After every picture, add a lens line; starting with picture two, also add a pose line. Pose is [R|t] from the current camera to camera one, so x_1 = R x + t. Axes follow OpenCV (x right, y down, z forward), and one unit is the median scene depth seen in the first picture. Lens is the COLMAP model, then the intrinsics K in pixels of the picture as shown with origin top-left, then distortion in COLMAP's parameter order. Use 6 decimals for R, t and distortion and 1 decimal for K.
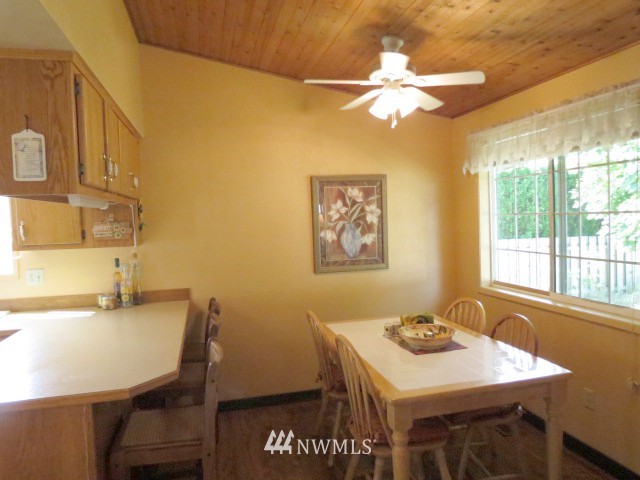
lens RADIAL K [[470.1, 0, 318.7], [0, 470.1, 238.6], [0, 0, 1]] dist [0.003701, 0.000627]
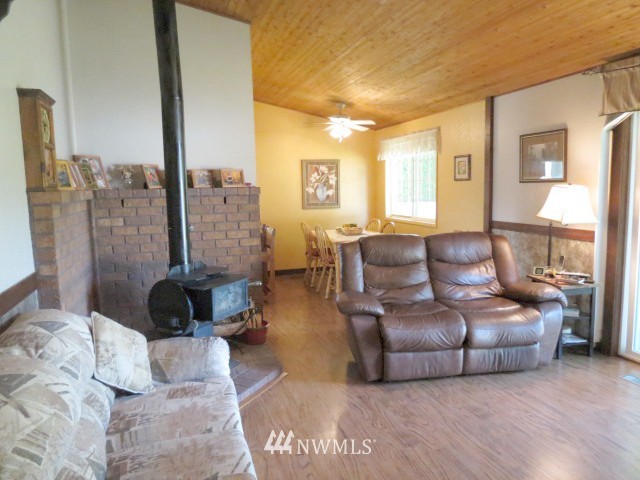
lens RADIAL K [[452.0, 0, 321.2], [0, 452.0, 239.4], [0, 0, 1]] dist [-0.030322, 0.010285]
pose [[0.997329, 0.010620, 0.072262, -0.066884], [-0.015485, 0.997626, 0.067101, 0.071513], [-0.071377, -0.068041, 0.995126, -0.899499]]
